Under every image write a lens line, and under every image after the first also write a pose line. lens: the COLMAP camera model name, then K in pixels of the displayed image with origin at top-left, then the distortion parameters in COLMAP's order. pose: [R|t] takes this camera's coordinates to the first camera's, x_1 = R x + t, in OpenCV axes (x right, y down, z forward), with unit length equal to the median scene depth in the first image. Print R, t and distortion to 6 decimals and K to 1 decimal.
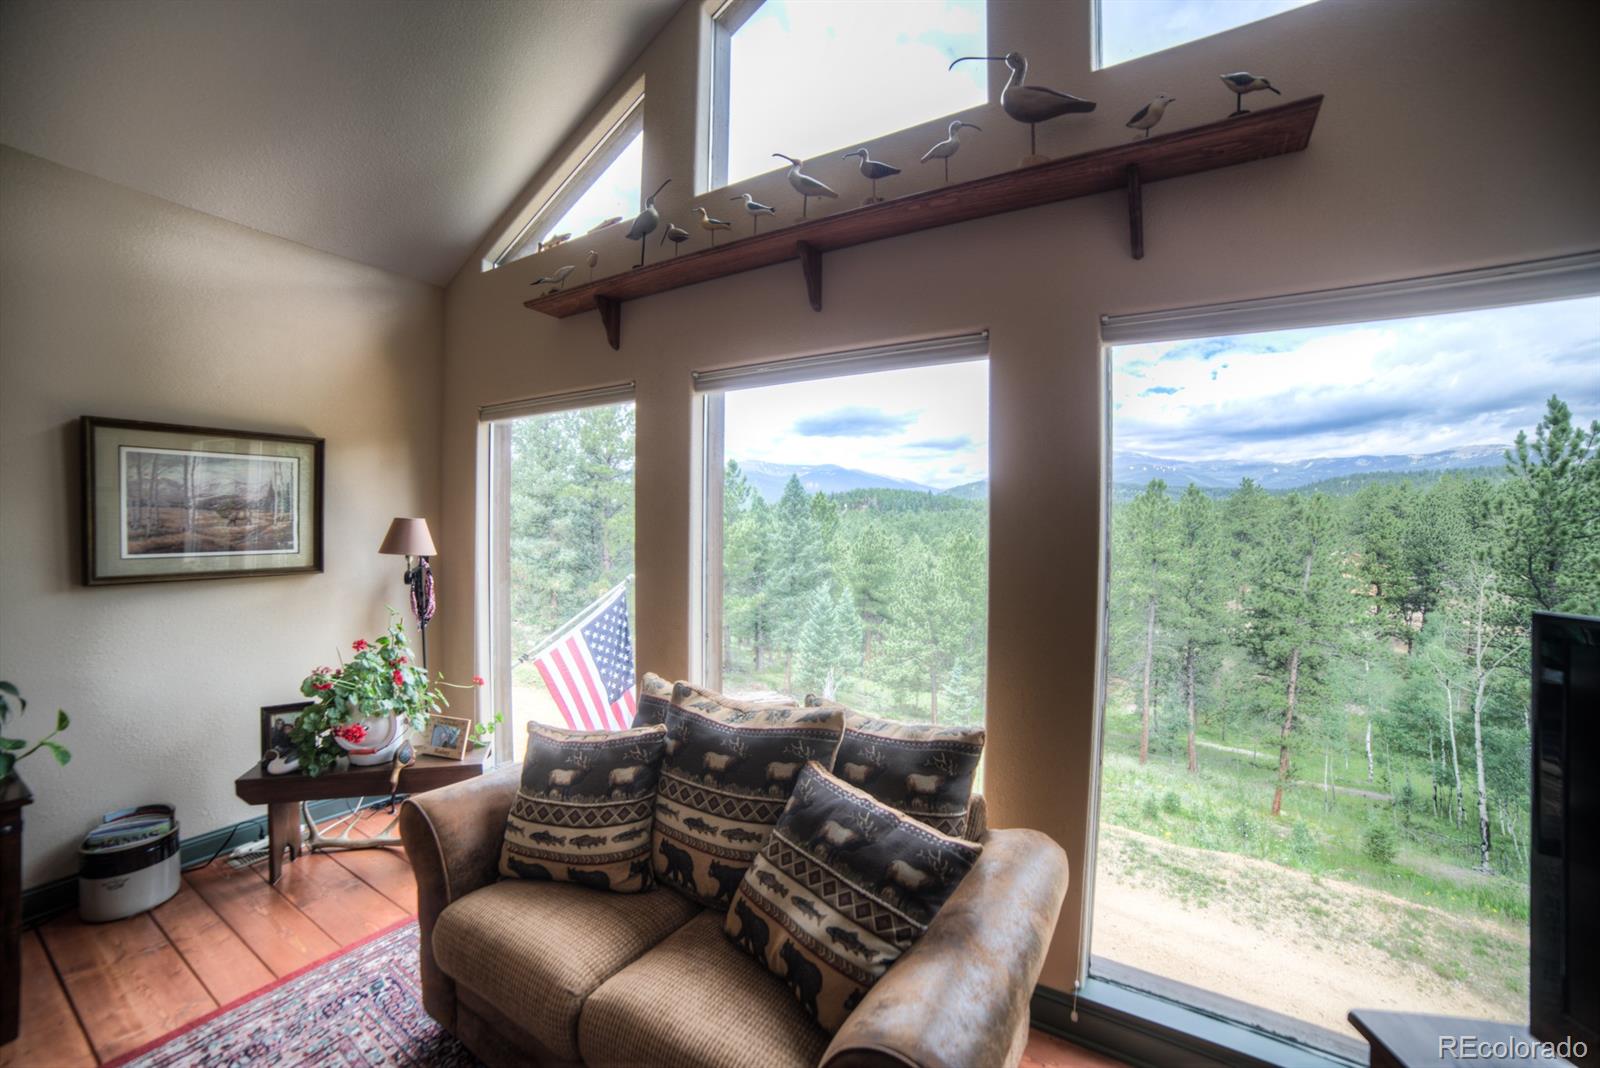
lens RADIAL K [[650.8, 0, 795.2], [0, 650.8, 536.4], [0, 0, 1]] dist [-0.104303, 0.033057]
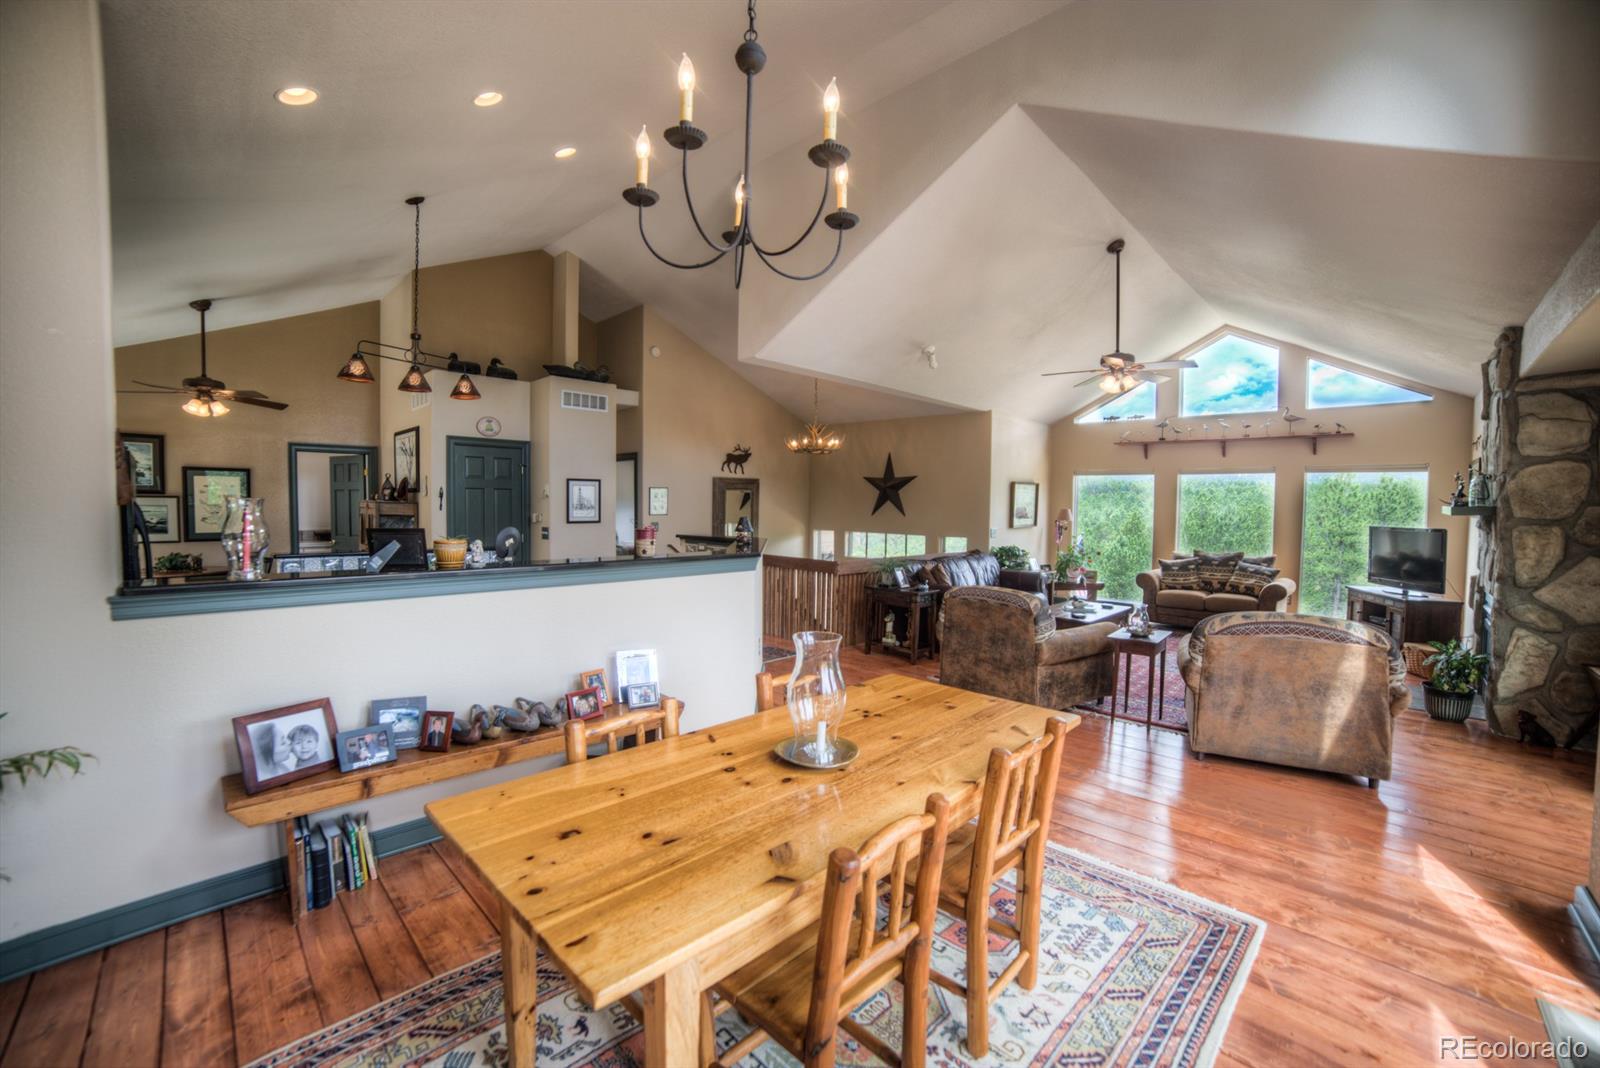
lens RADIAL K [[650.8, 0, 795.2], [0, 650.8, 536.4], [0, 0, 1]] dist [-0.104303, 0.033057]
pose [[0.975707, 0.011175, -0.218793, -1.600670], [-0.005040, 0.999579, 0.028578, 0.029552], [0.219020, -0.026781, 0.975353, -3.118370]]
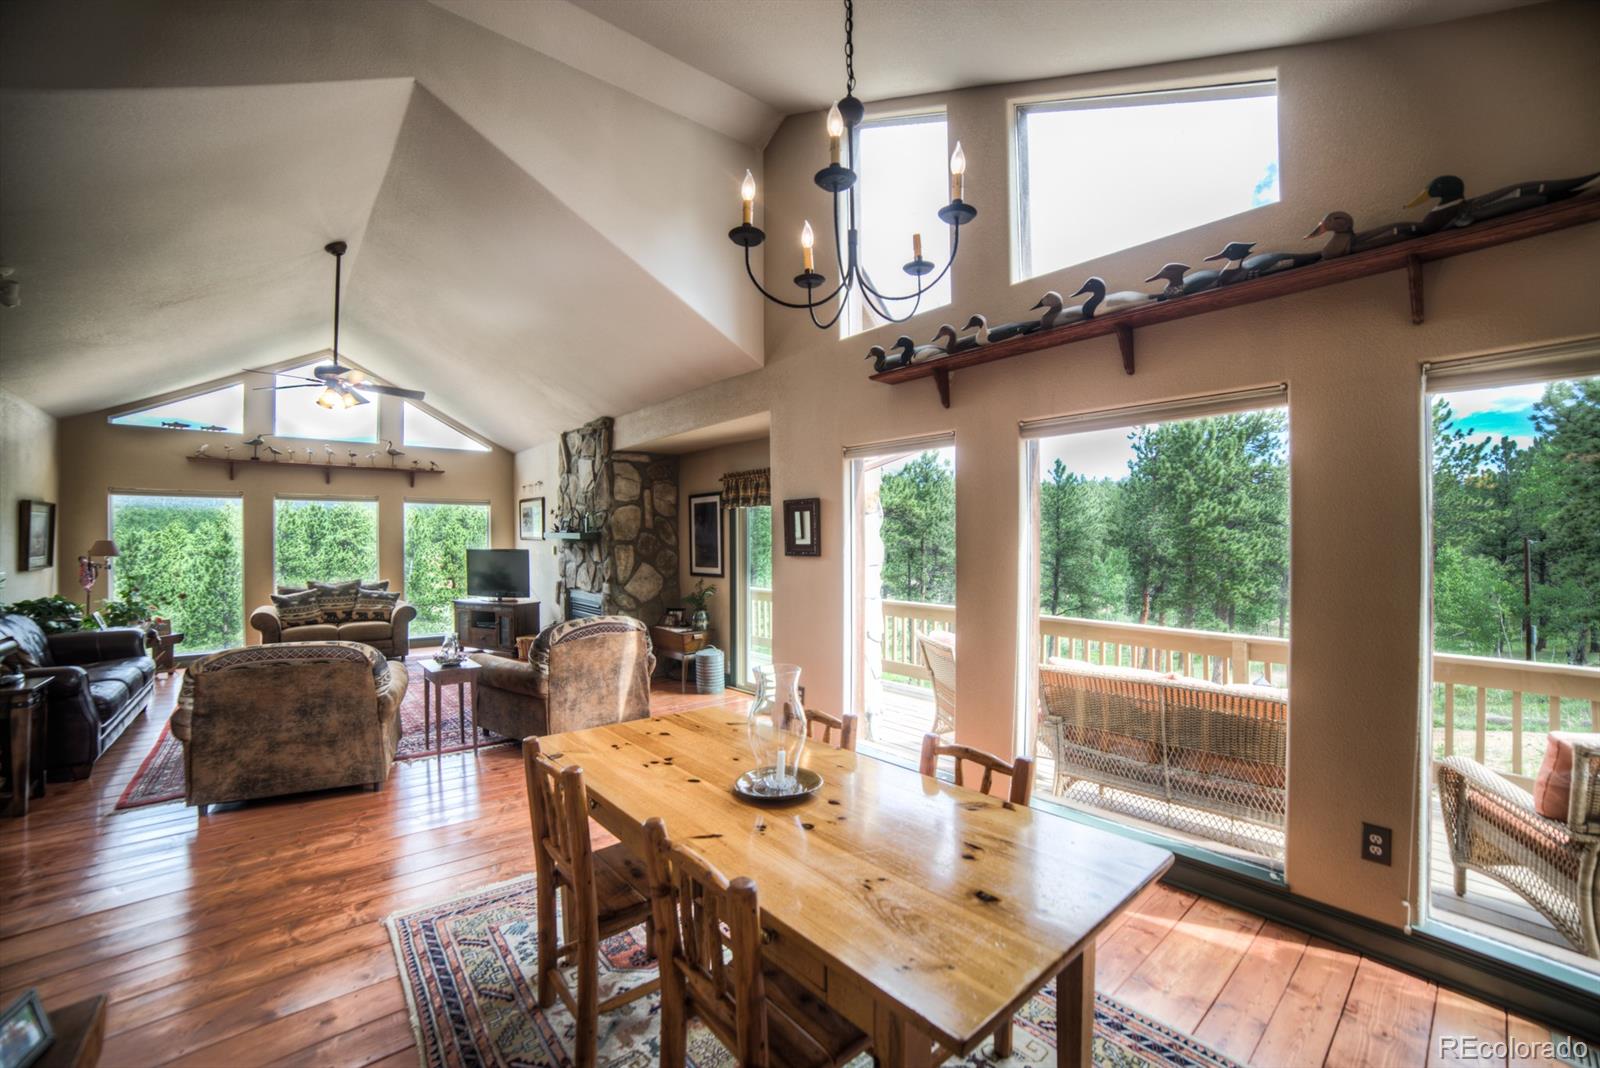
lens RADIAL K [[650.8, 0, 795.2], [0, 650.8, 536.4], [0, 0, 1]] dist [-0.104303, 0.033057]
pose [[0.302586, -0.008397, 0.953085, -2.504065], [0.022557, 0.999744, 0.001647, 0.011165], [-0.952855, 0.021000, 0.302698, -2.603527]]
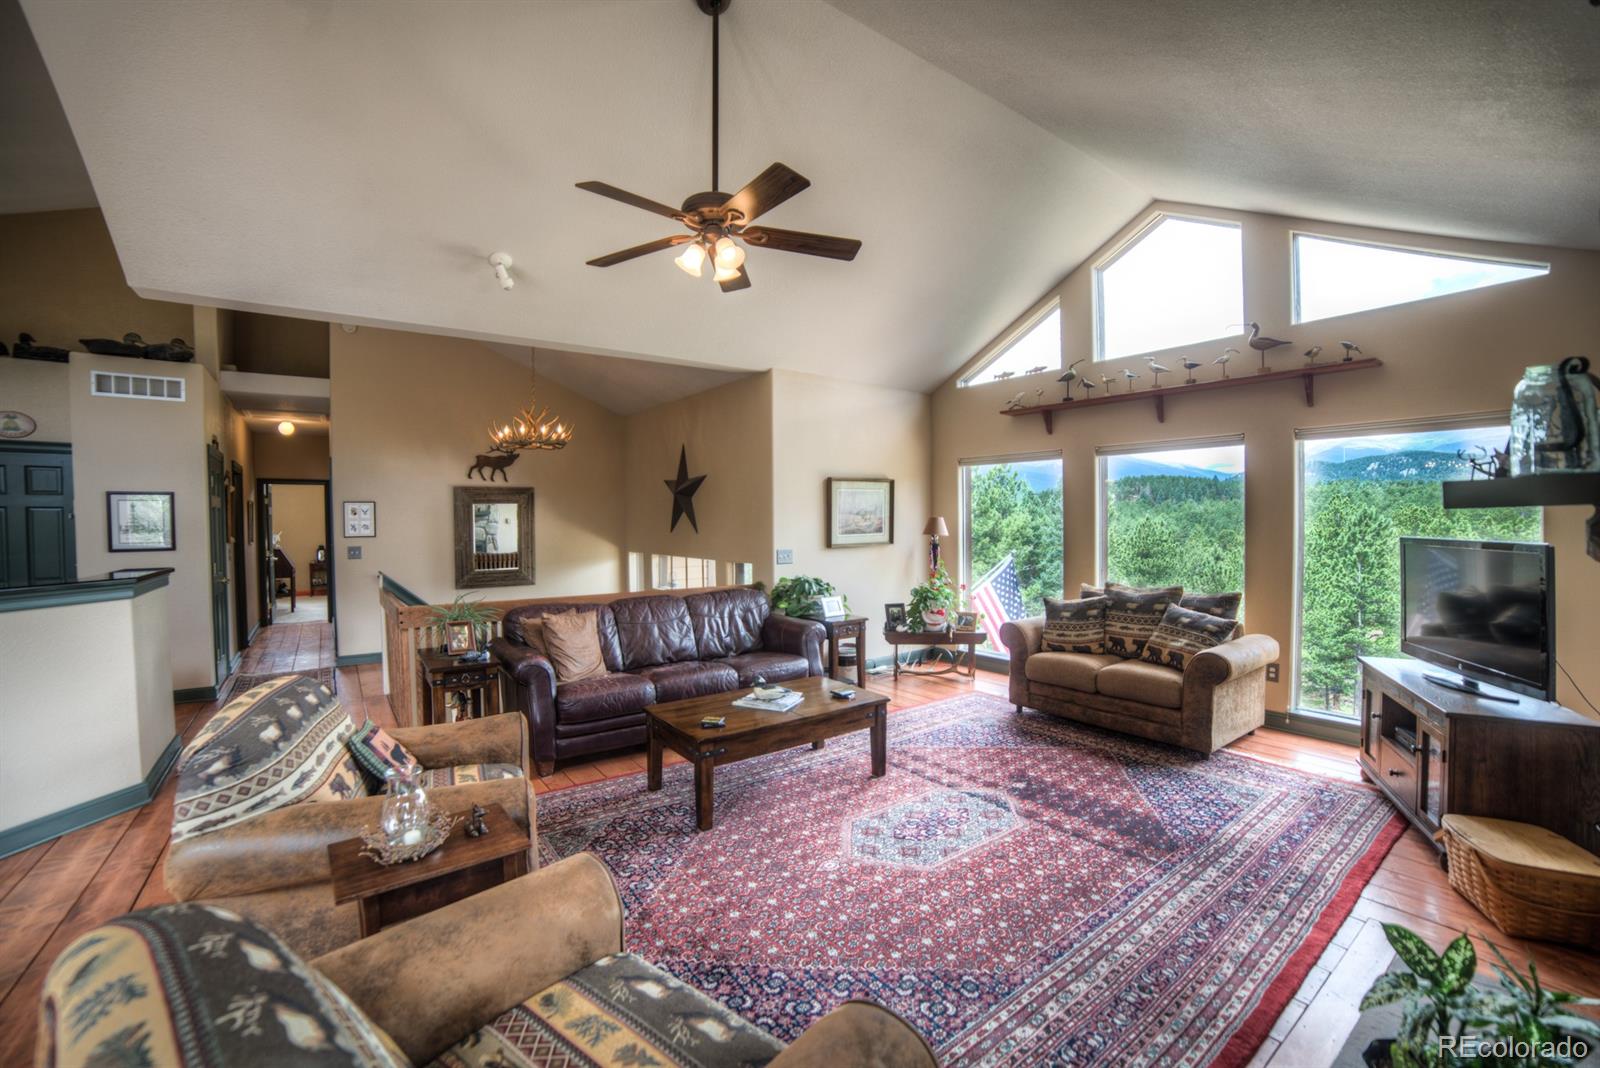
lens RADIAL K [[664.1, 0, 800.0], [0, 664.1, 534.0], [0, 0, 1]] dist [-0.109723, 0.034923]
pose [[0.930953, -0.010980, -0.364975, -0.317735], [0.011927, 0.999929, 0.000341, 0.023964], [0.364945, -0.004670, 0.931017, -1.508386]]
